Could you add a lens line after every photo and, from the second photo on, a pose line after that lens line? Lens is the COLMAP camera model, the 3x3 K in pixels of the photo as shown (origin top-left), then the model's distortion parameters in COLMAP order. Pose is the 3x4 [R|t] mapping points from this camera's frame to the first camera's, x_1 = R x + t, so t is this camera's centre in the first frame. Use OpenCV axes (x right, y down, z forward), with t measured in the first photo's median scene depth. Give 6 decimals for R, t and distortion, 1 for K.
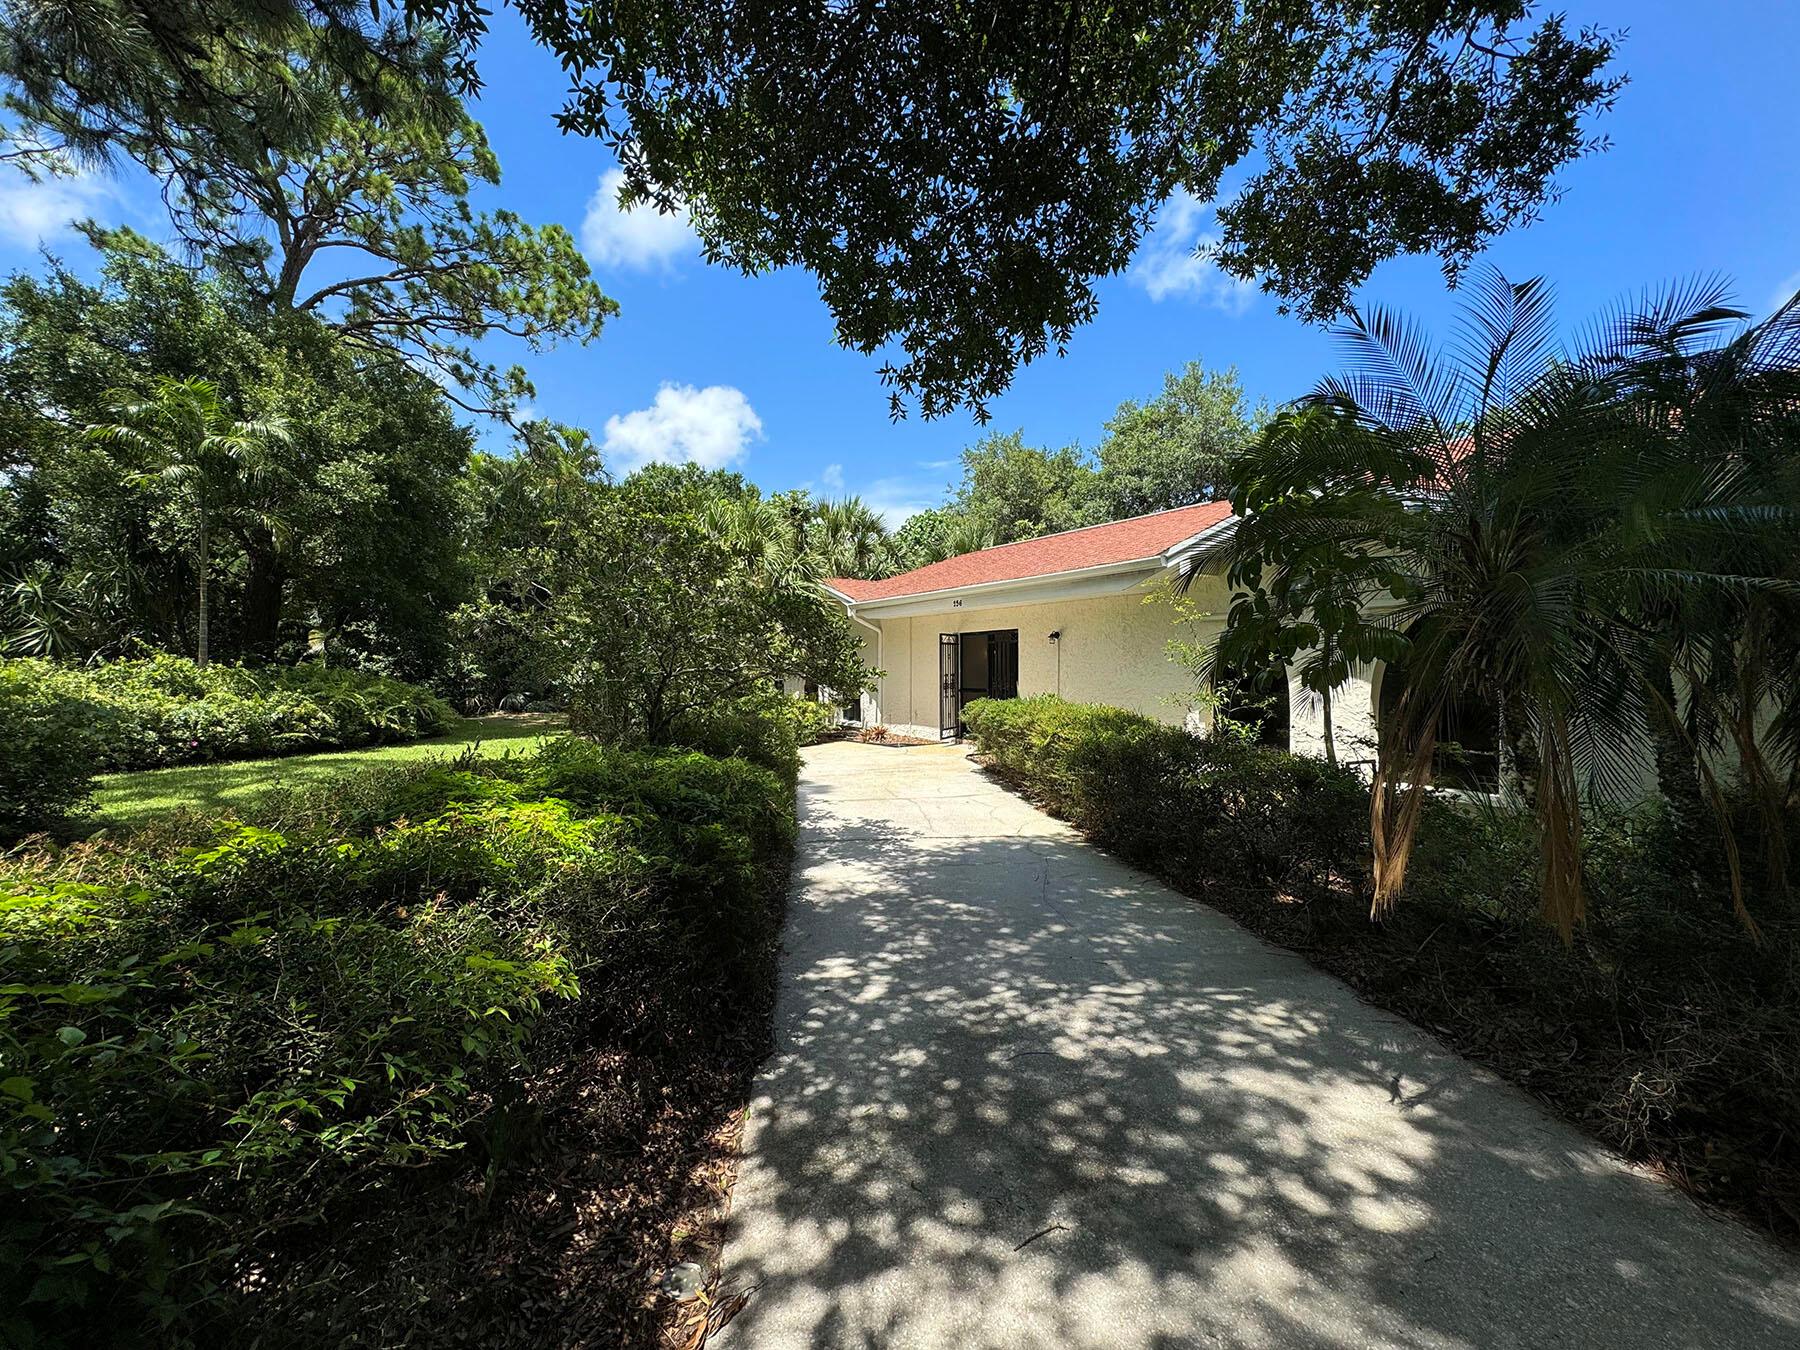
lens RADIAL K [[735.0, 0, 904.9], [0, 735.0, 668.0], [0, 0, 1]] dist [0.000536, 0.001573]
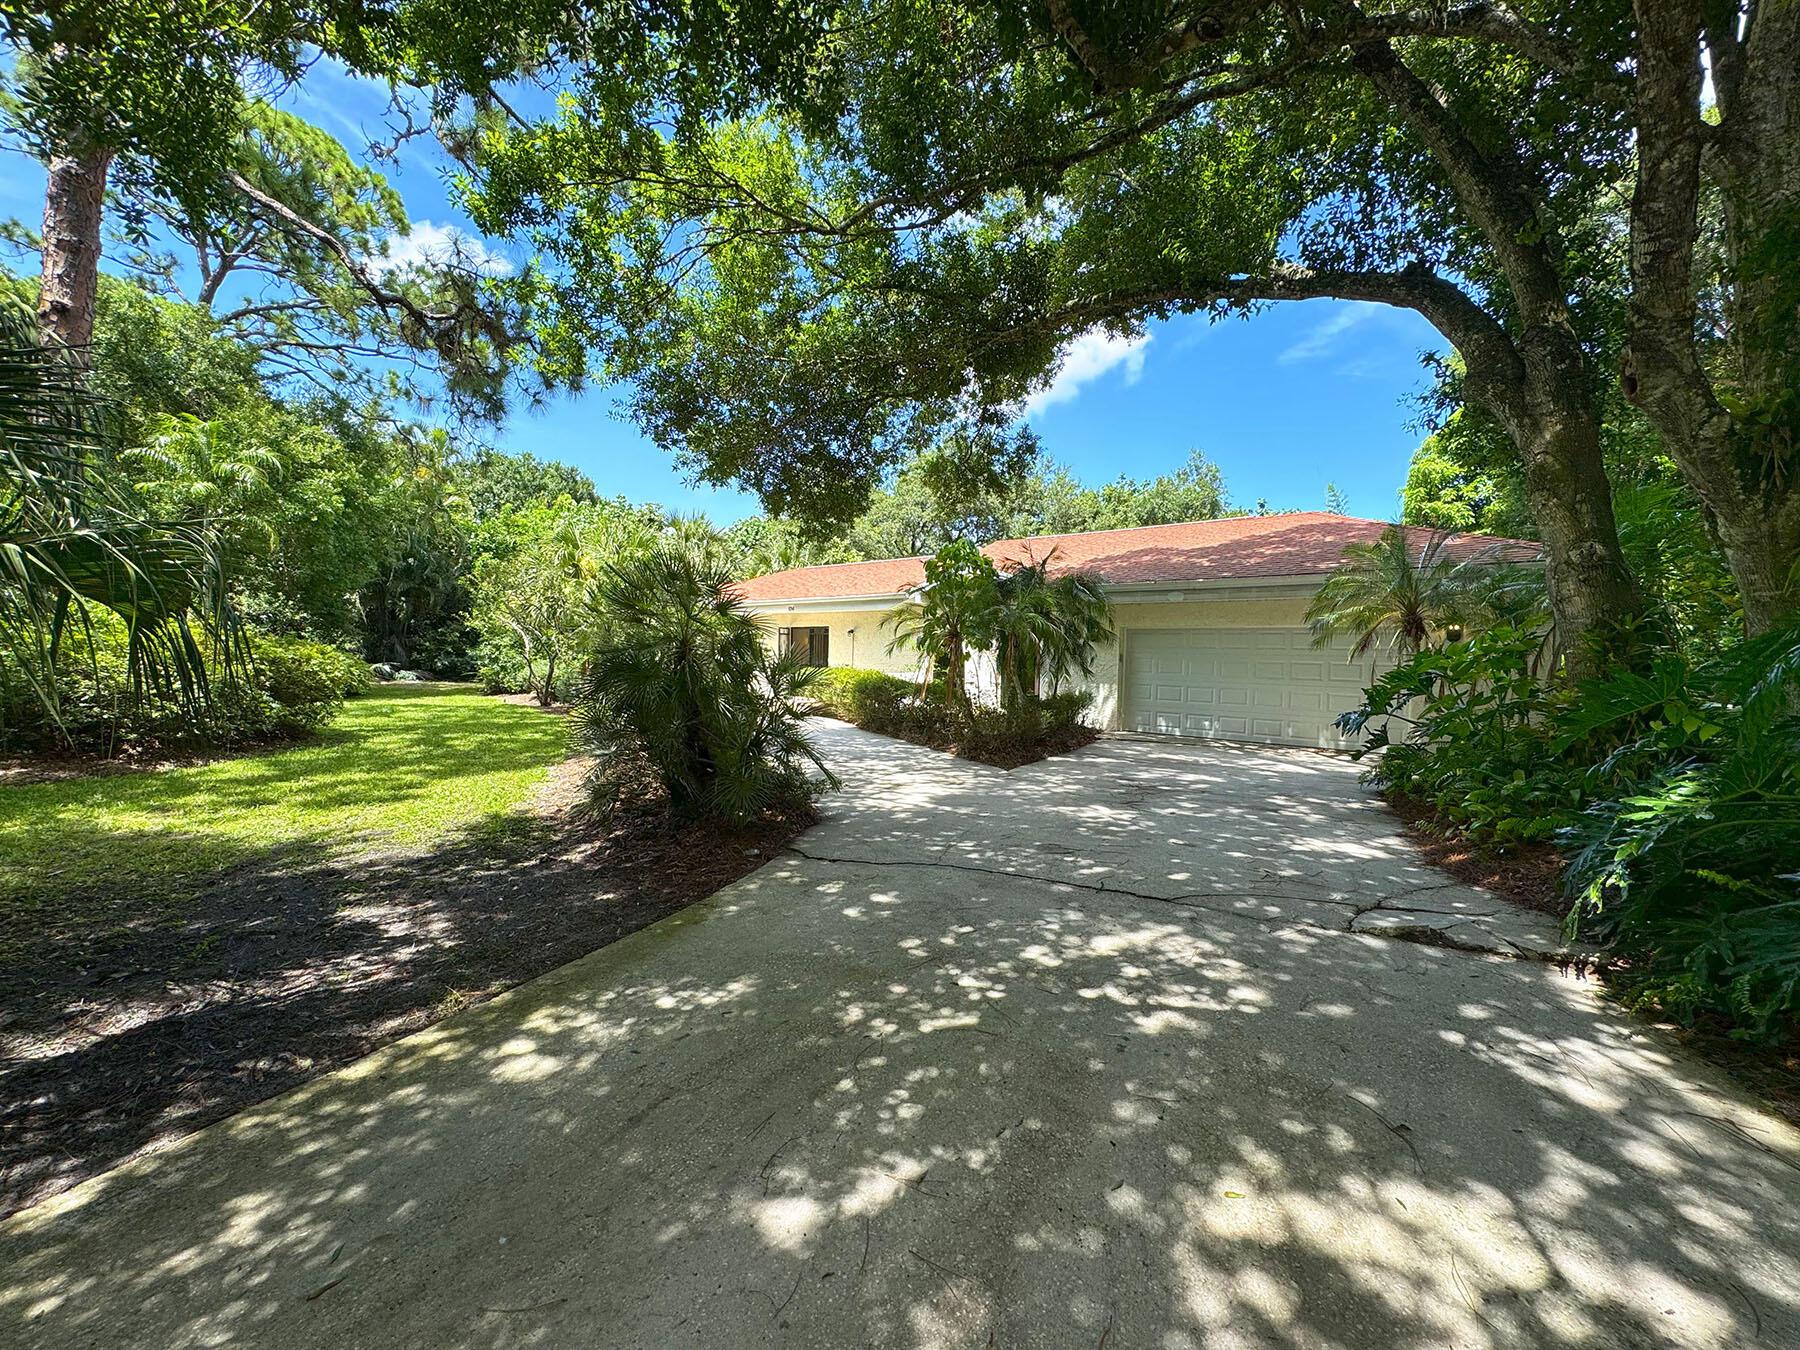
lens RADIAL K [[735.0, 0, 901.0], [0, 735.0, 663.3], [0, 0, 1]] dist [0.000536, 0.001573]
pose [[0.965481, 0.018750, 0.259799, -0.110033], [-0.023622, 0.999599, 0.015641, 0.000074], [-0.259402, -0.021238, 0.965536, -0.600886]]
